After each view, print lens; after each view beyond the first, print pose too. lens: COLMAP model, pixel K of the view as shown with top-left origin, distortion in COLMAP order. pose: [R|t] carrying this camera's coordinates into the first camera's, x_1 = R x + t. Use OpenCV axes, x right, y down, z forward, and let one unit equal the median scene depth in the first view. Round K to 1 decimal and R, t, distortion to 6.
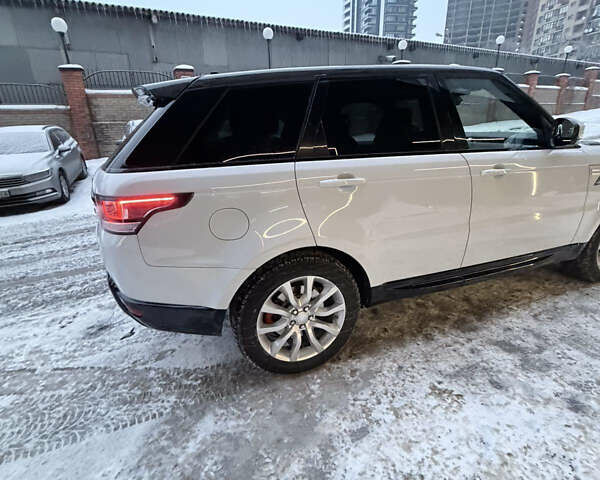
lens RADIAL K [[317.7, 0, 300.0], [0, 317.7, 240.0], [0, 0, 1]] dist [0.000993, -0.001299]
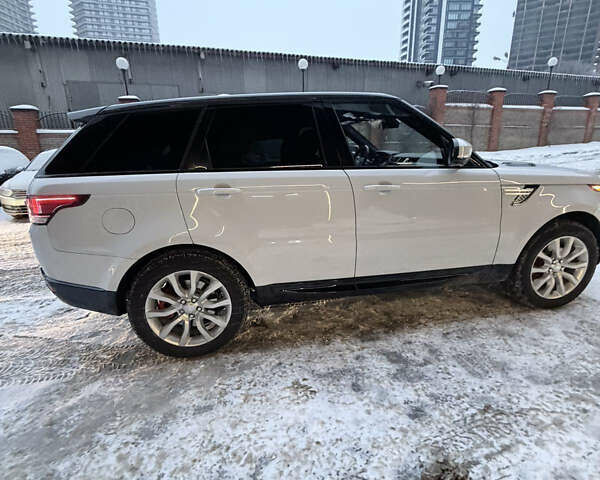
lens RADIAL K [[332.9, 0, 346.4], [0, 332.9, 246.6], [0, 0, 1]] dist [-0.001458, -0.000228]
pose [[0.986846, 0.051066, -0.153388, 0.550734], [-0.061086, 0.996246, -0.061336, 0.047838], [0.149680, 0.069899, 0.986261, -0.087391]]
